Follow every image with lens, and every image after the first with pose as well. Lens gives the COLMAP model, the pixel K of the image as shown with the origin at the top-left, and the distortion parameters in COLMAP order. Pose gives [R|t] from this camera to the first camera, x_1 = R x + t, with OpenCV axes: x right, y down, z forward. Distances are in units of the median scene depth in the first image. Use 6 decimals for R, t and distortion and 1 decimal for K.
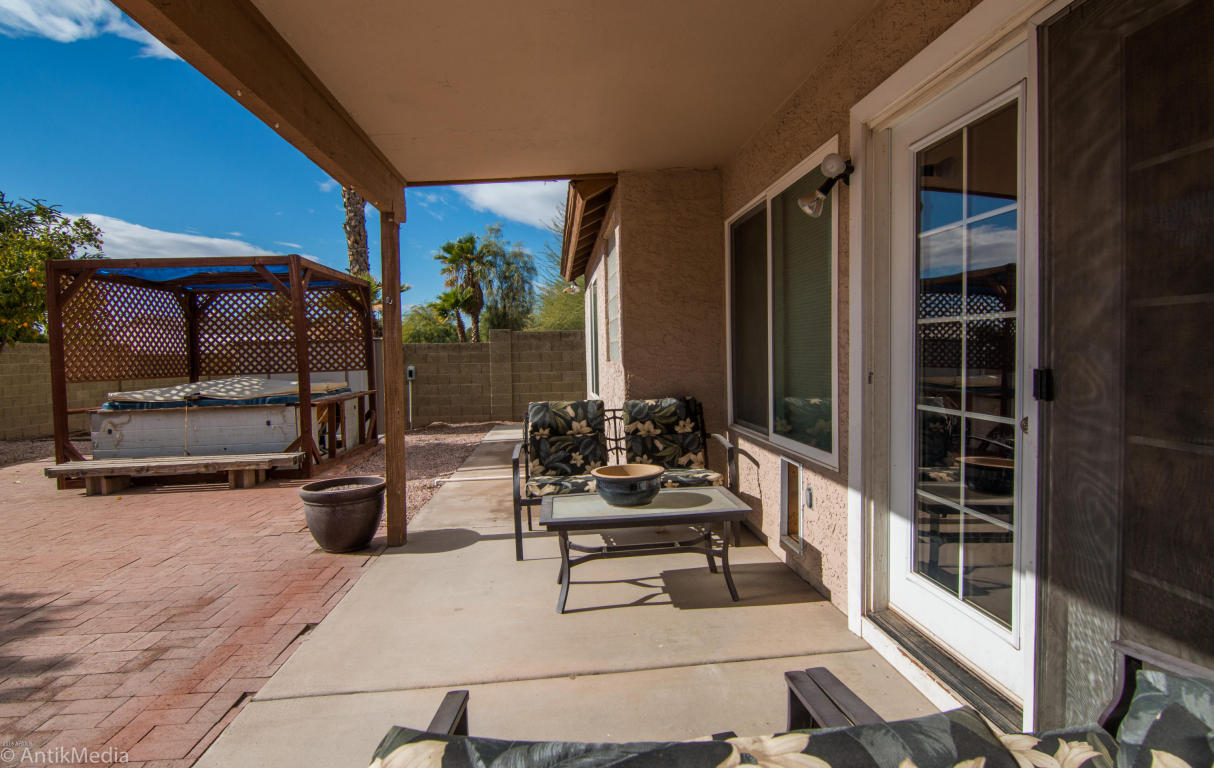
lens RADIAL K [[614.3, 0, 607.8], [0, 614.3, 361.8], [0, 0, 1]] dist [-0.003536, -0.012070]
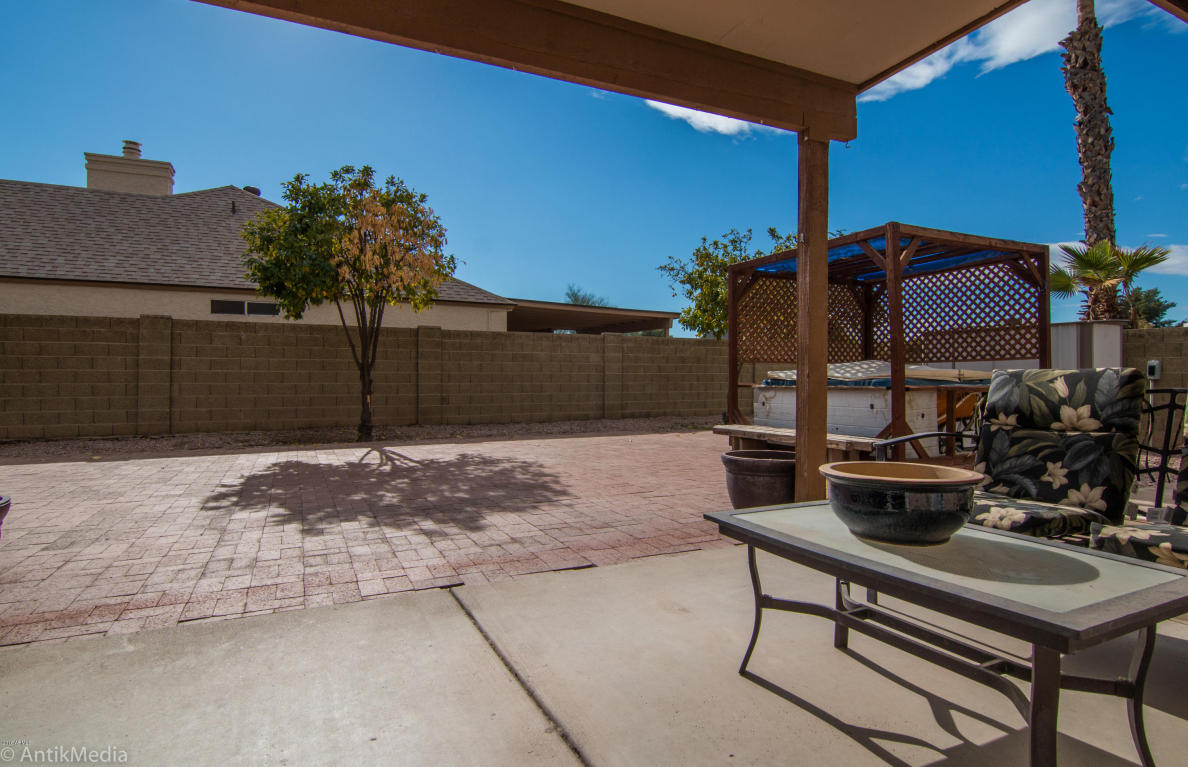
lens RADIAL K [[613.2, 0, 594.0], [0, 613.2, 383.5], [0, 0, 1]] dist [-0.027134, -0.000423]
pose [[0.360062, 0.037422, -0.932178, 0.285995], [-0.017165, 0.999292, 0.033486, 0.066581], [0.932770, 0.003944, 0.360449, 0.423468]]
